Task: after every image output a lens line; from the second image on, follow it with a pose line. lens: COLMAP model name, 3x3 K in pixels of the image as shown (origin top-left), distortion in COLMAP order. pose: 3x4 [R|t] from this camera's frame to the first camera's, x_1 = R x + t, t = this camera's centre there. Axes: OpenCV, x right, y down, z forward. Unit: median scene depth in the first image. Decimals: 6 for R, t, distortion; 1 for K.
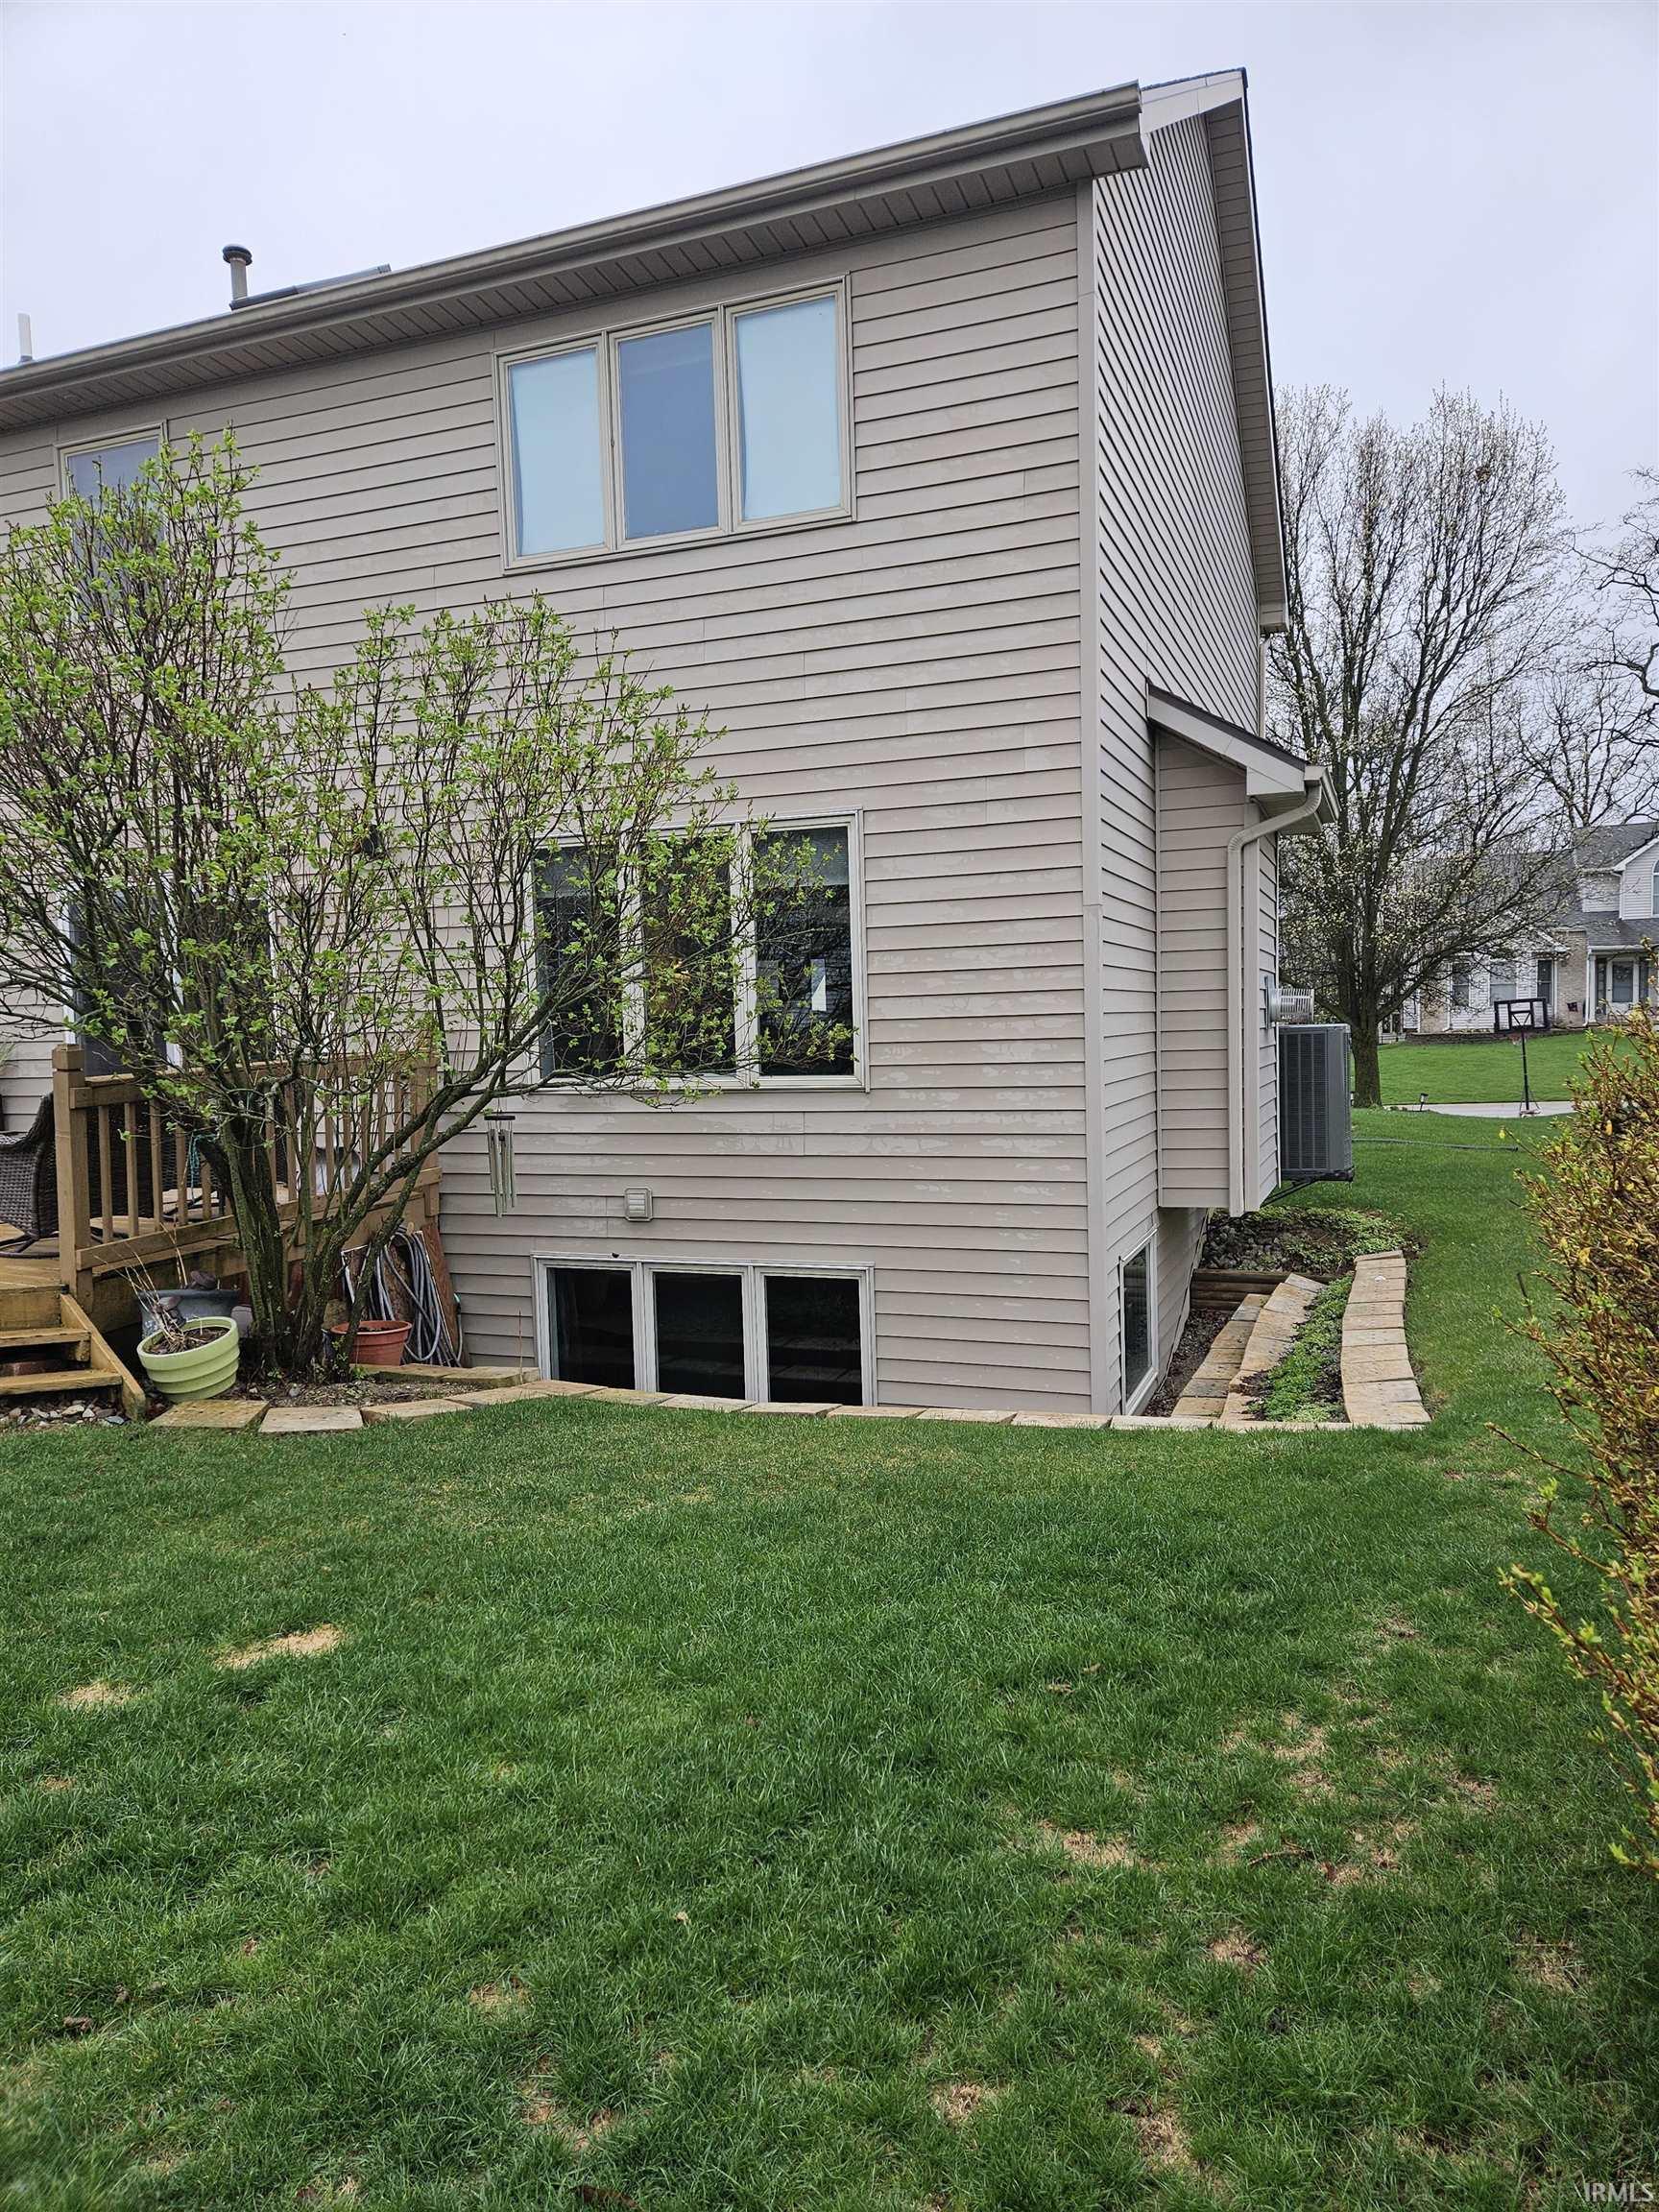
lens RADIAL K [[1468.4, 0, 829.5], [0, 1468.4, 1106.0], [0, 0, 1]] dist [0.052558, -0.000714]
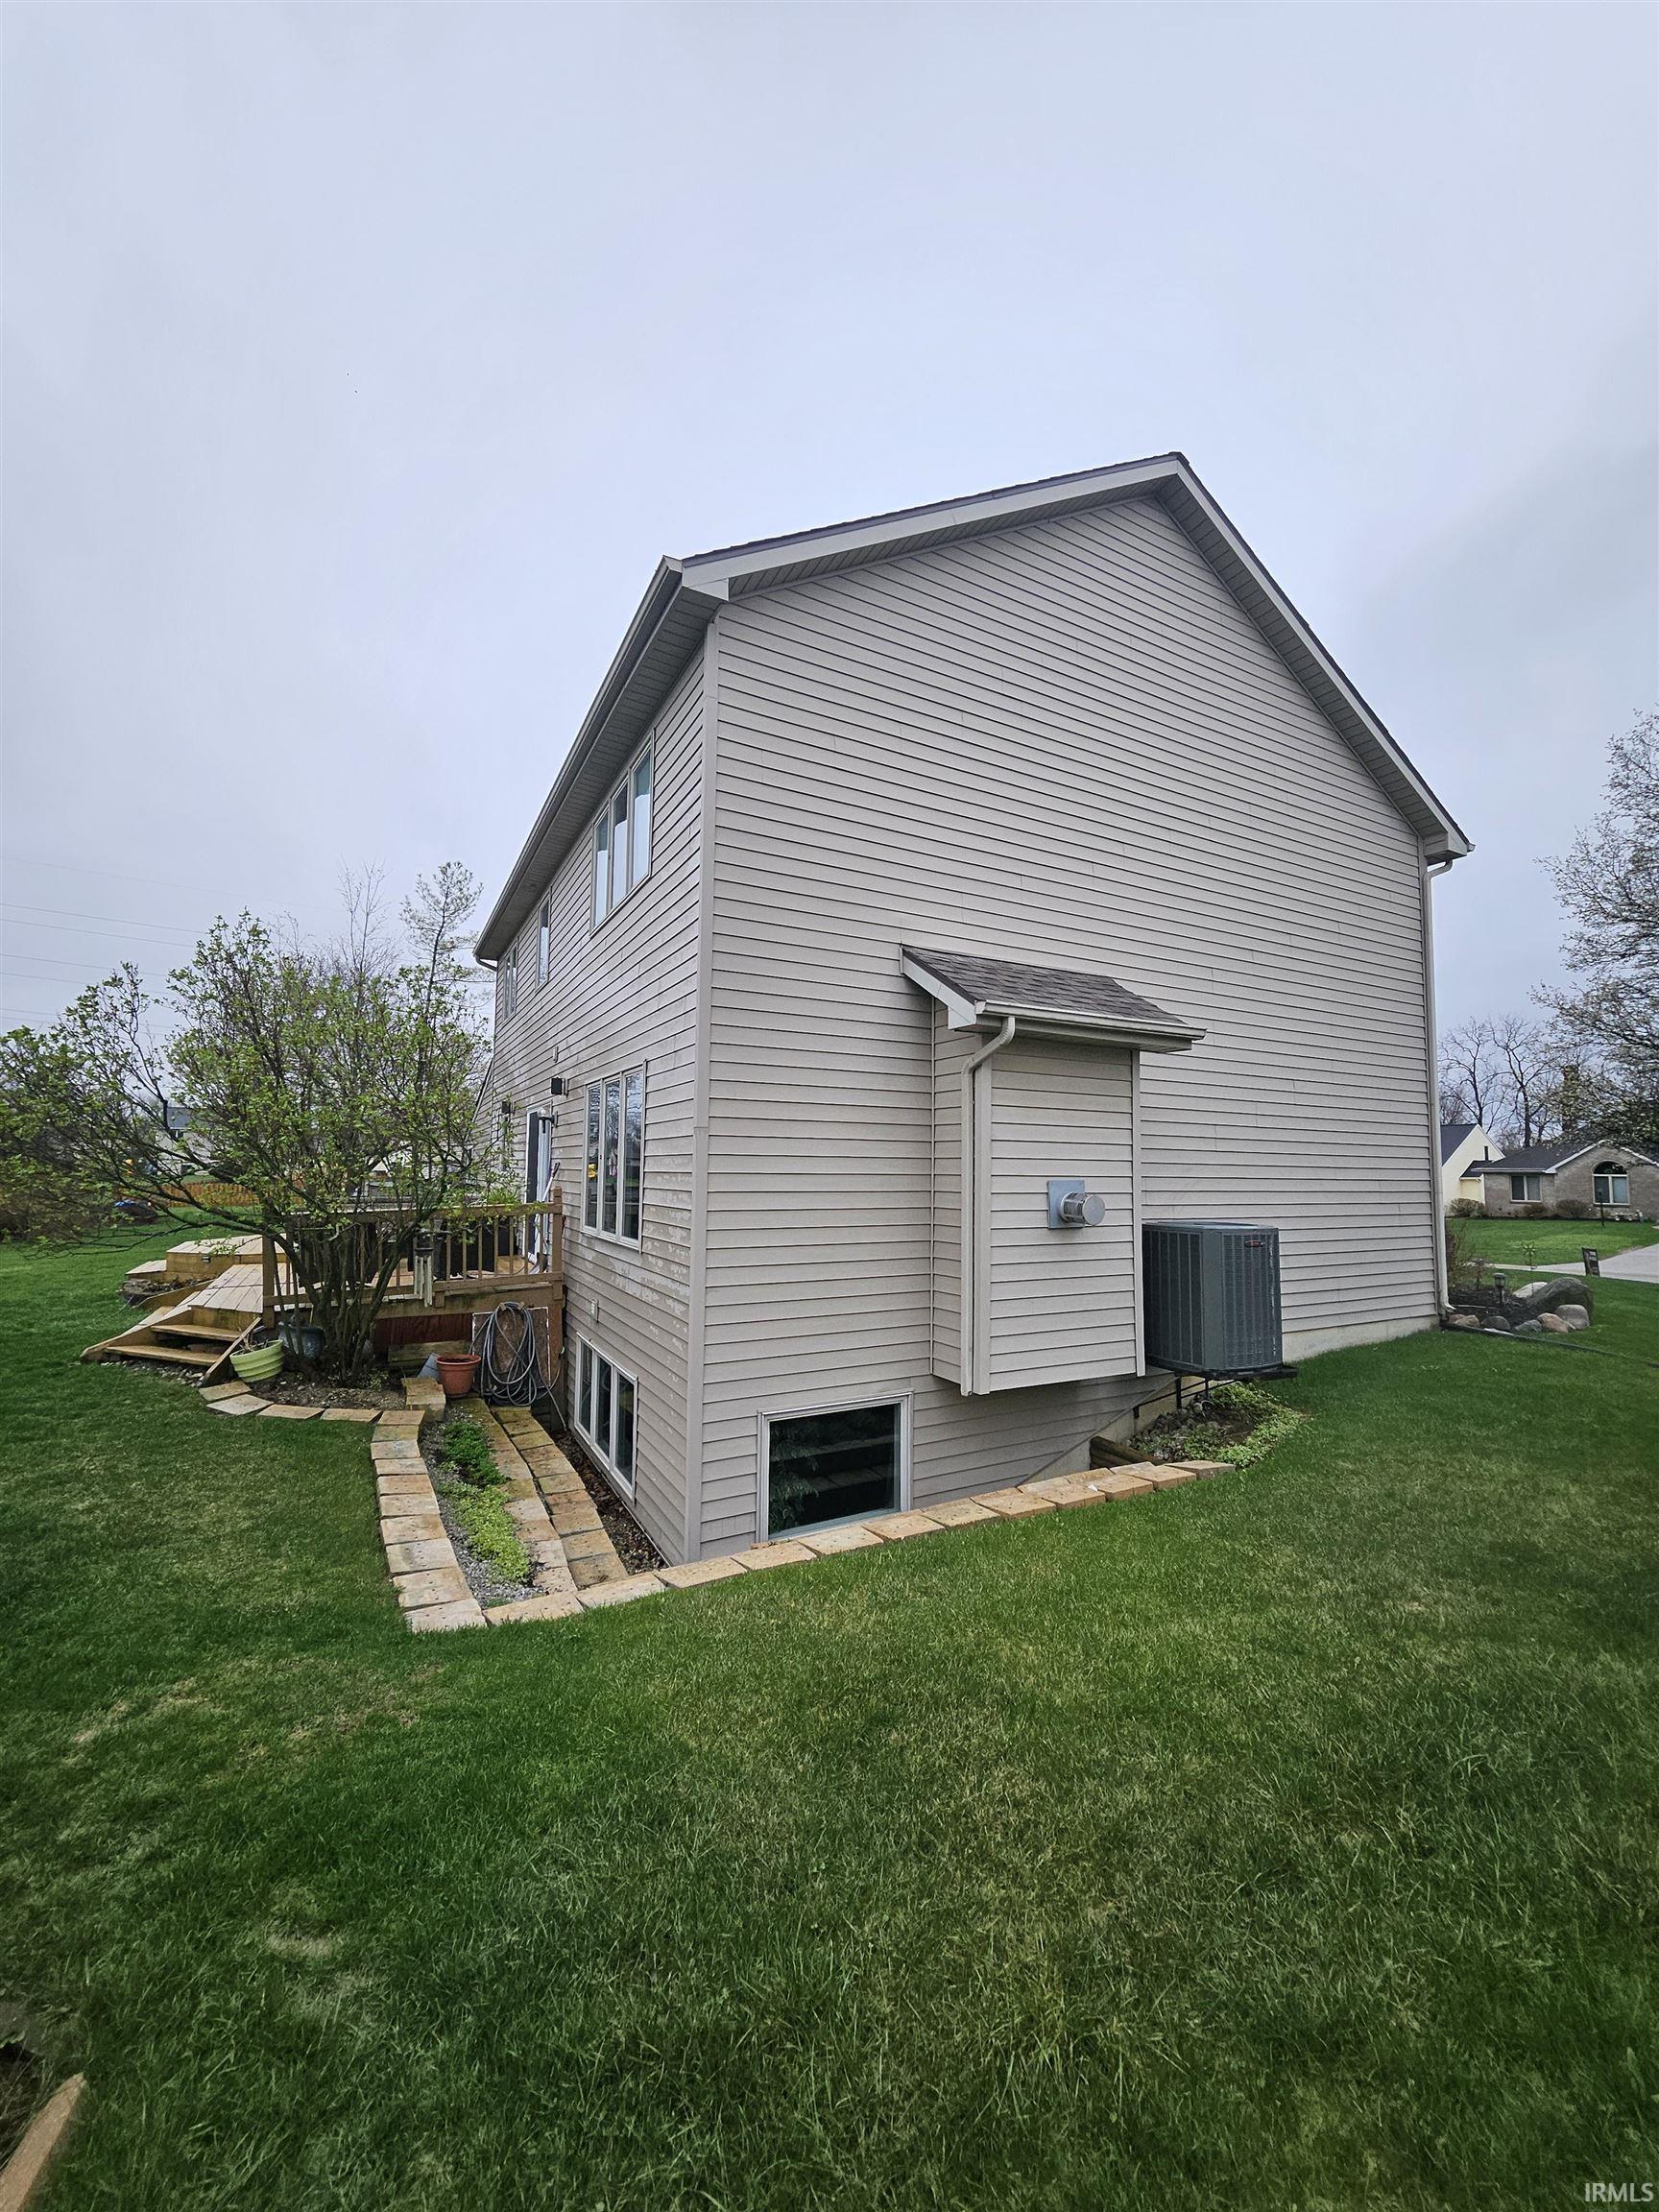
lens RADIAL K [[842.6, 0, 816.3], [0, 842.6, 1116.7], [0, 0, 1]] dist [0.000172, -0.000201]
pose [[0.754161, -0.016221, -0.656489, 0.714774], [-0.060707, 0.993692, -0.094291, -0.079169], [0.653877, 0.110964, 0.748419, 0.487024]]
